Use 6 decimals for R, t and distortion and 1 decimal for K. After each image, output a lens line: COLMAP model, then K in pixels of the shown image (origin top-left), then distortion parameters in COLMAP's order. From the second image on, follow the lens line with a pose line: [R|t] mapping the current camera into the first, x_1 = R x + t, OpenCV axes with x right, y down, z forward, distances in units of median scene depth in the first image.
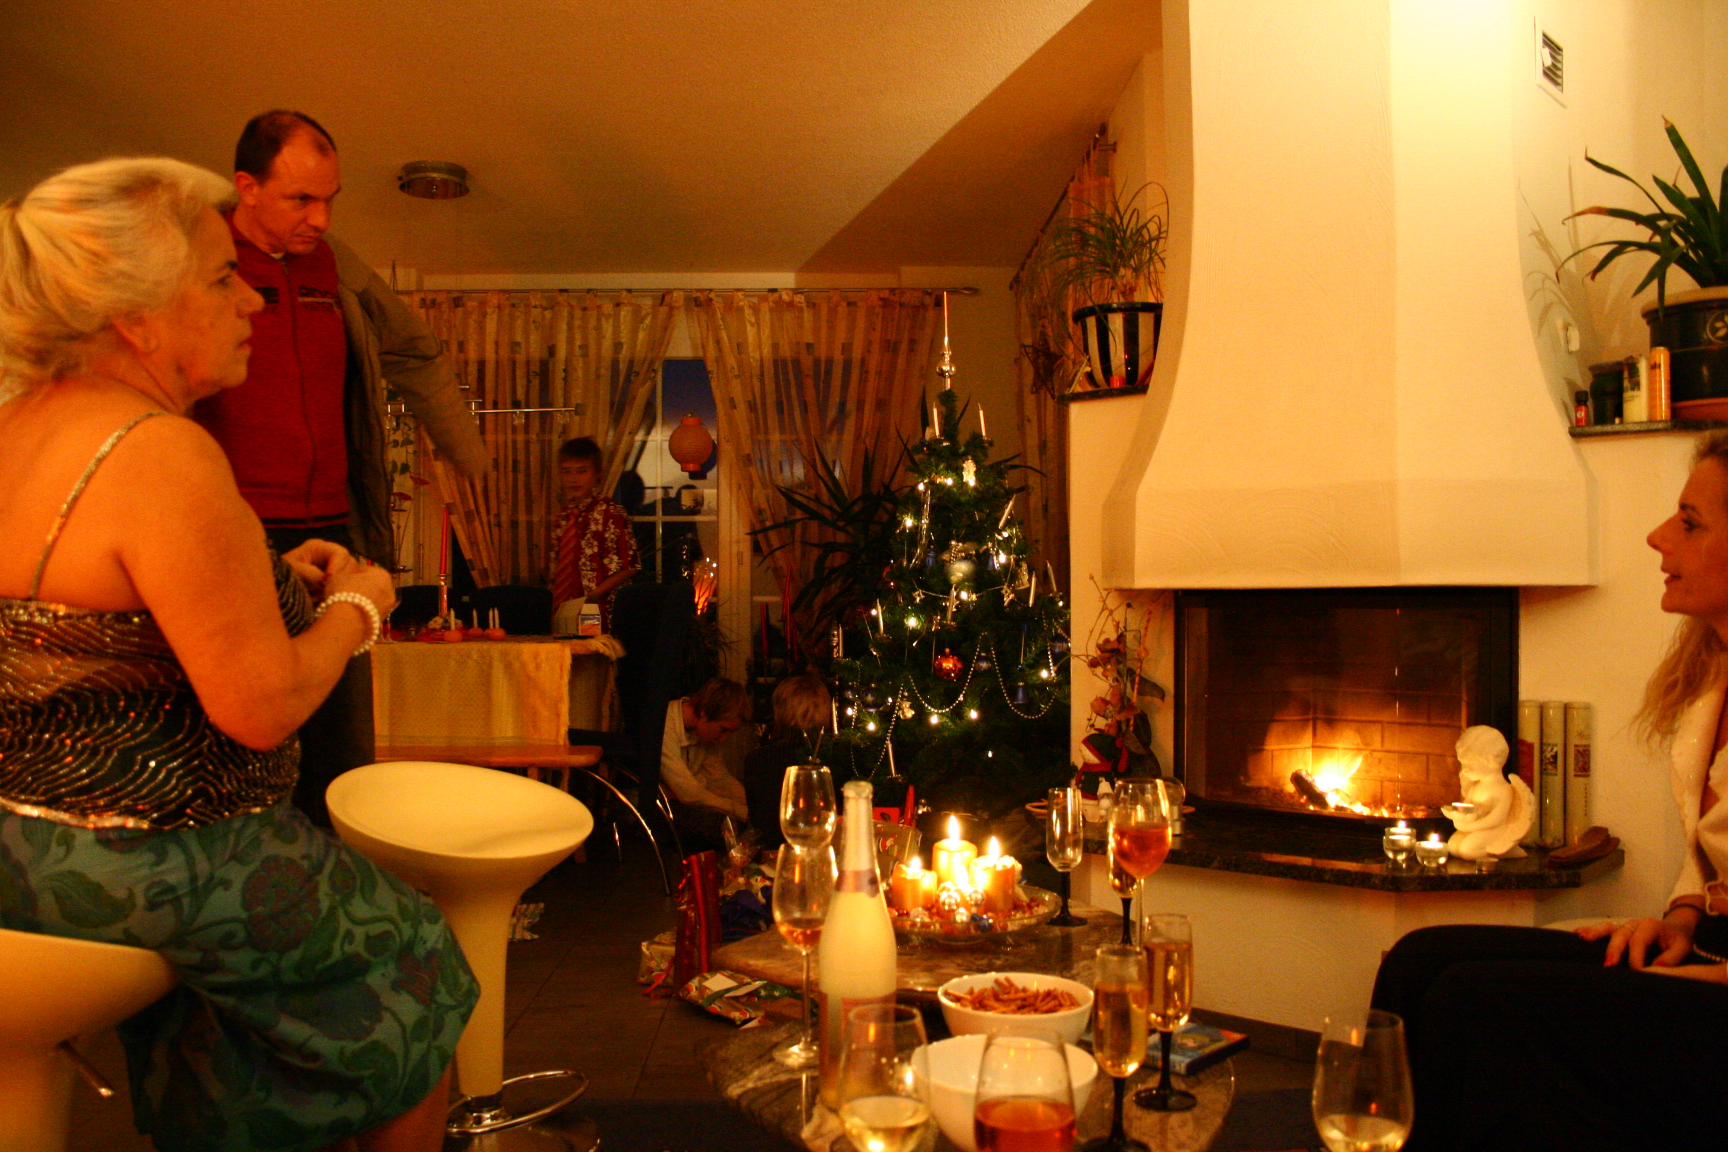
lens RADIAL K [[1448.5, 0, 871.1], [0, 1448.5, 585.6], [0, 0, 1]] dist [-0.154600, 0.148766]
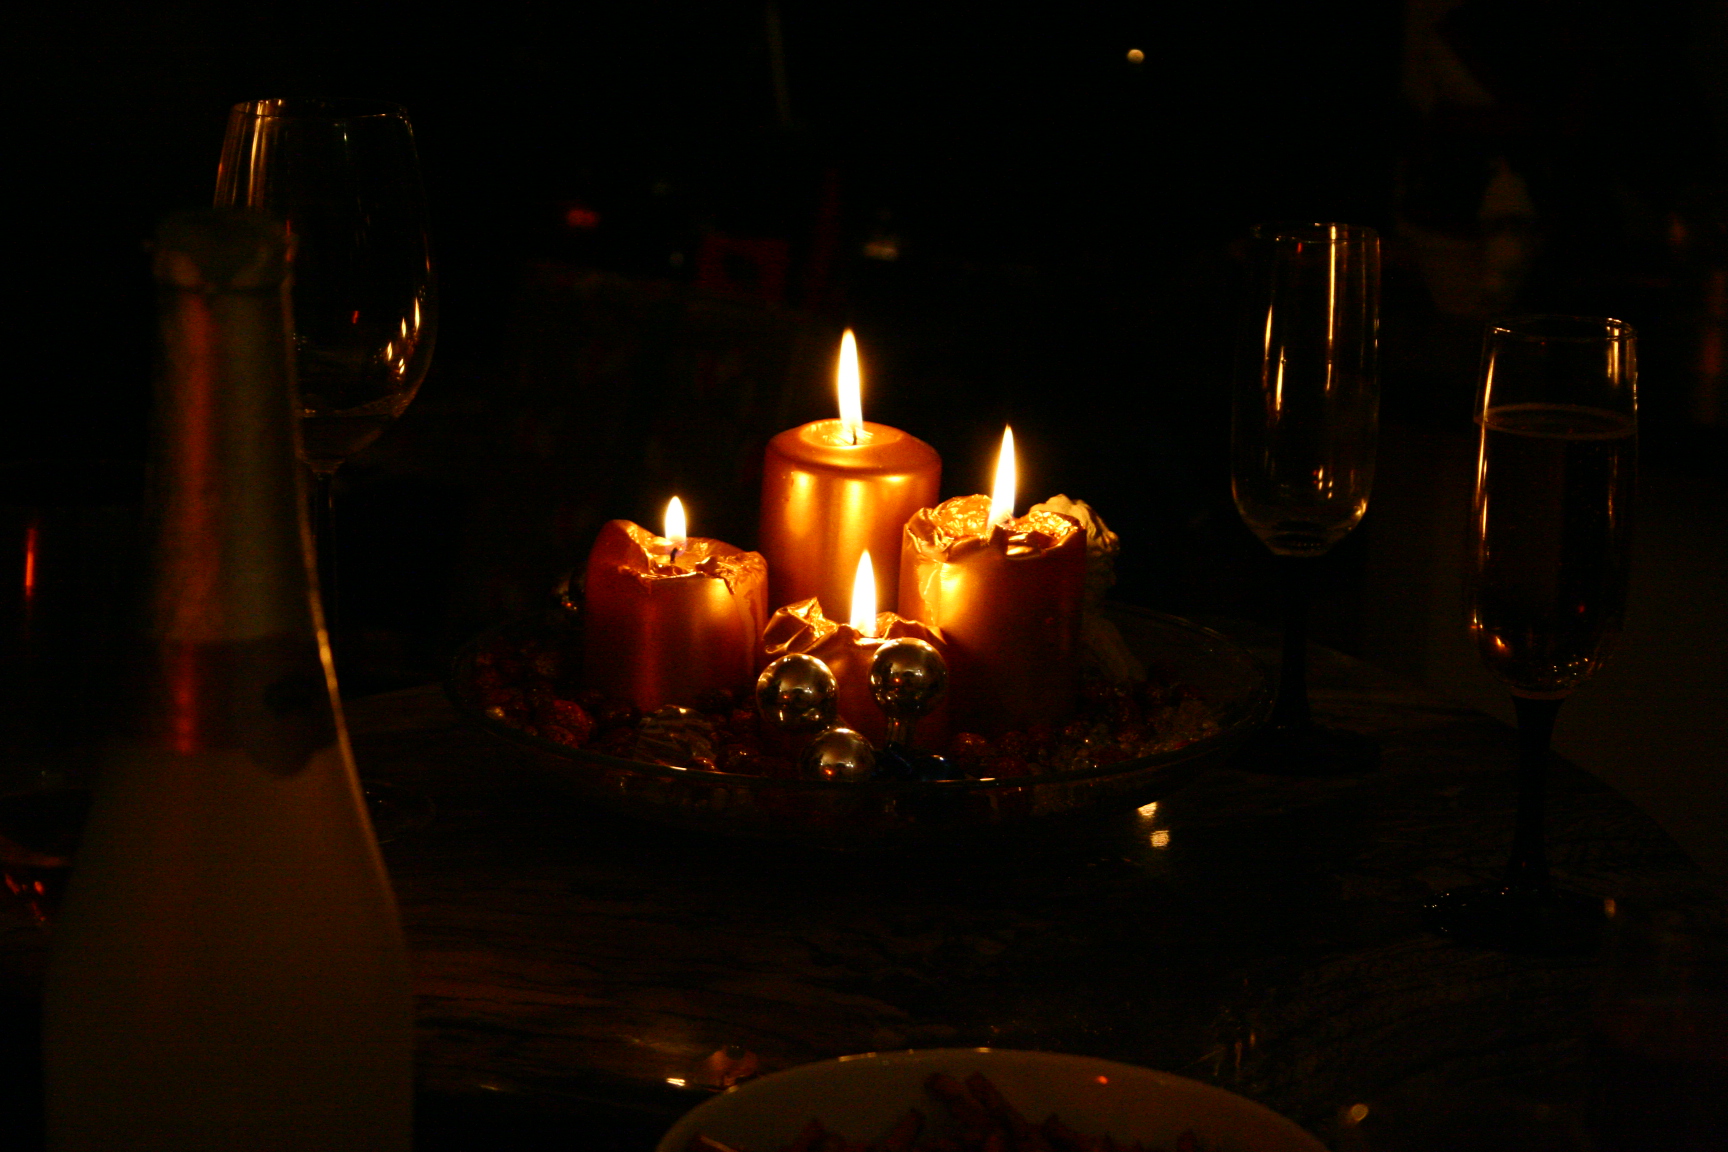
lens RADIAL K [[4234.4, 0, 864.0], [0, 4234.4, 576.0], [0, 0, 1]] dist [0.109032, 0.081028]
pose [[0.999609, 0.027174, 0.006579, 0.034355], [-0.027959, 0.970391, 0.239918, 0.017193], [0.000136, -0.240008, 0.970771, 0.178248]]
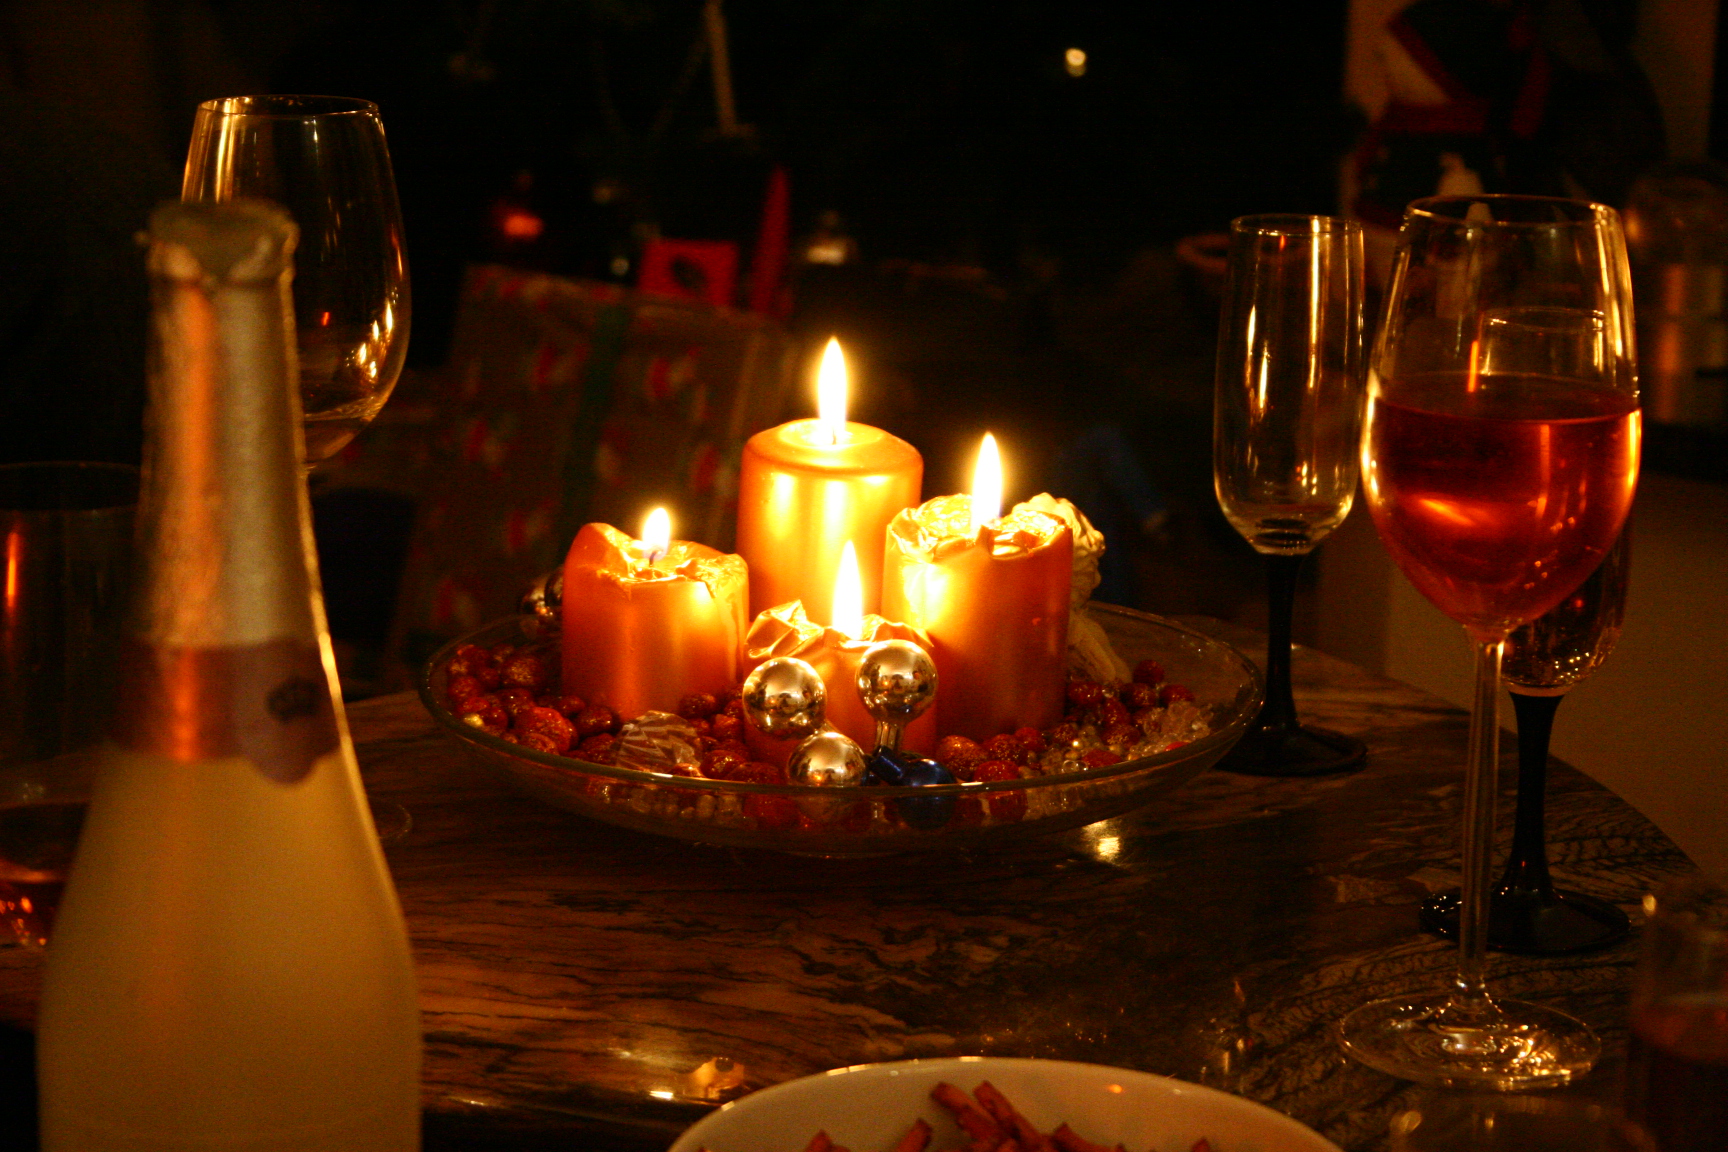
lens RADIAL K [[4234.4, 0, 864.0], [0, 4234.4, 576.0], [0, 0, 1]] dist [0.109032, 0.081028]
pose [[0.999555, 0.017427, 0.024192, 0.028653], [-0.022670, 0.971239, 0.237026, 0.020009], [-0.019366, -0.237469, 0.971202, 0.185461]]
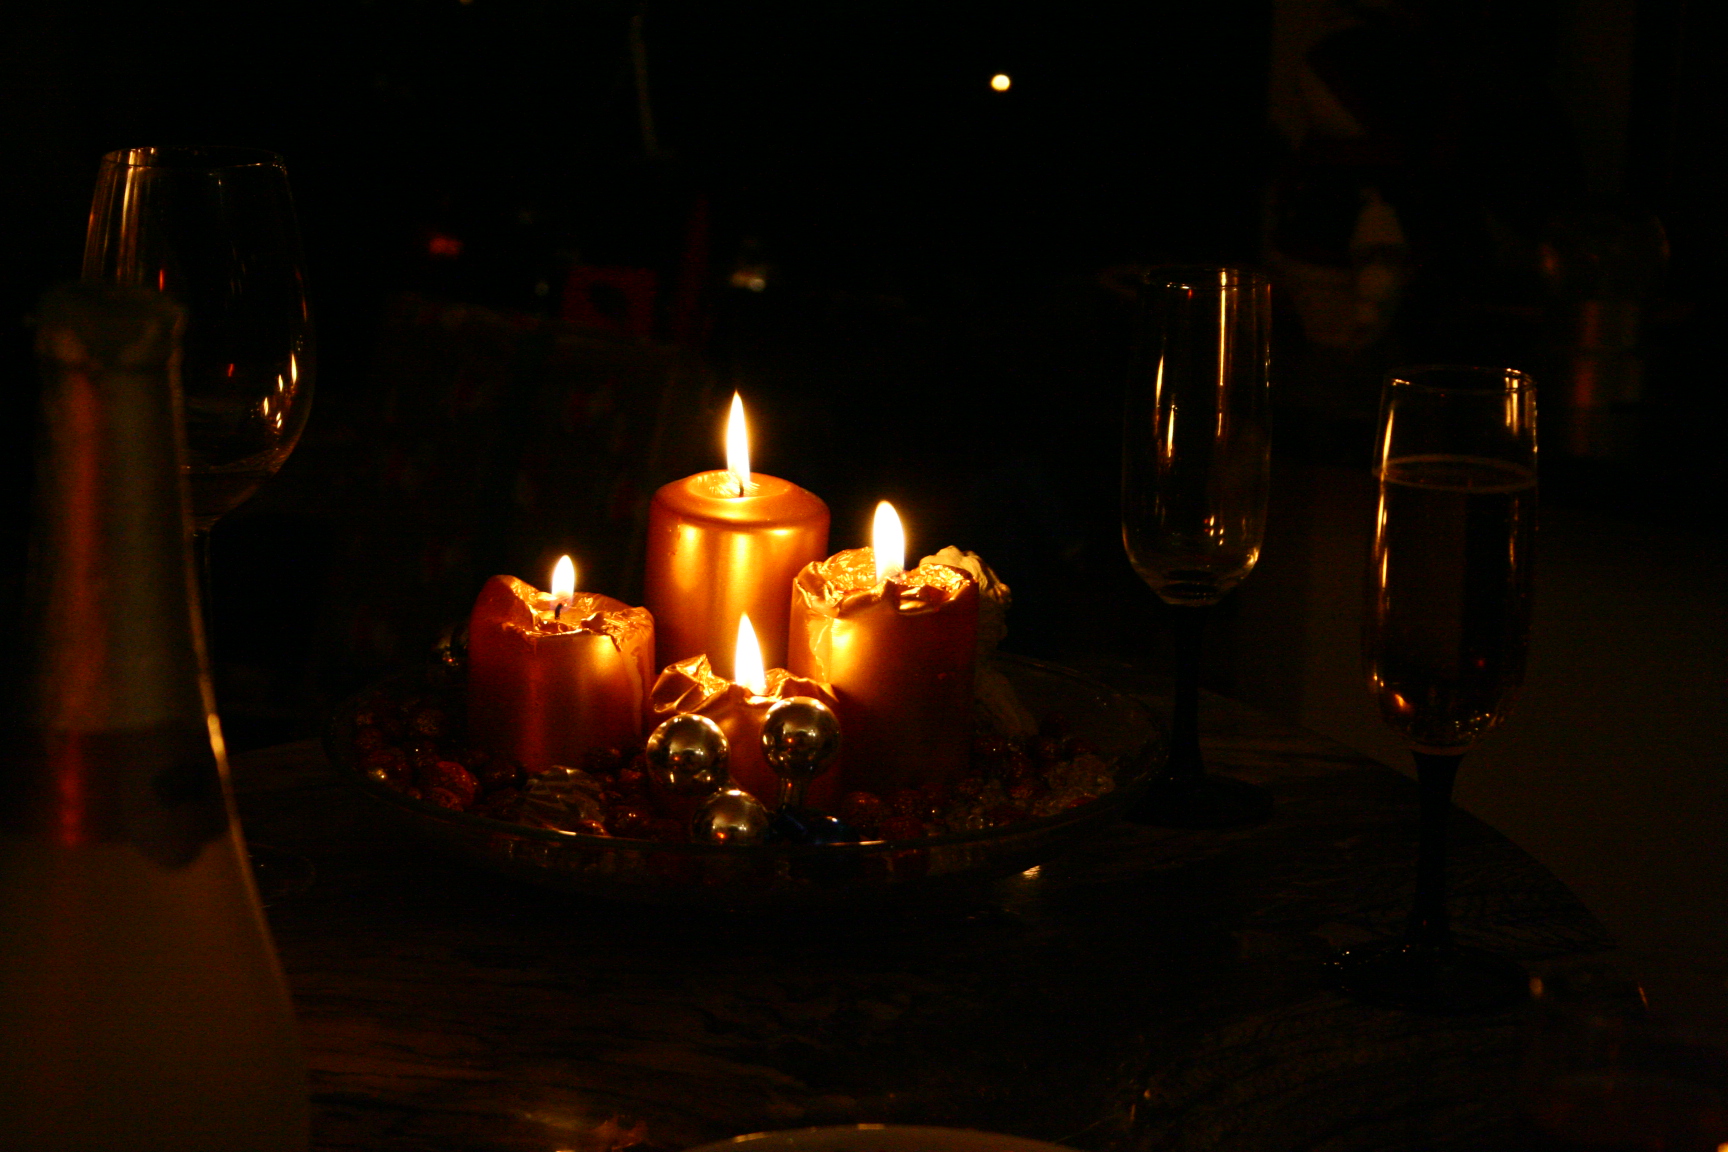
lens RADIAL K [[4234.4, 0, 864.0], [0, 4234.4, 576.0], [0, 0, 1]] dist [0.109032, 0.081028]
pose [[0.998964, 0.021066, 0.040345, 0.031080], [-0.029997, 0.971409, 0.235510, 0.015160], [-0.034230, -0.236476, 0.971034, 0.186383]]
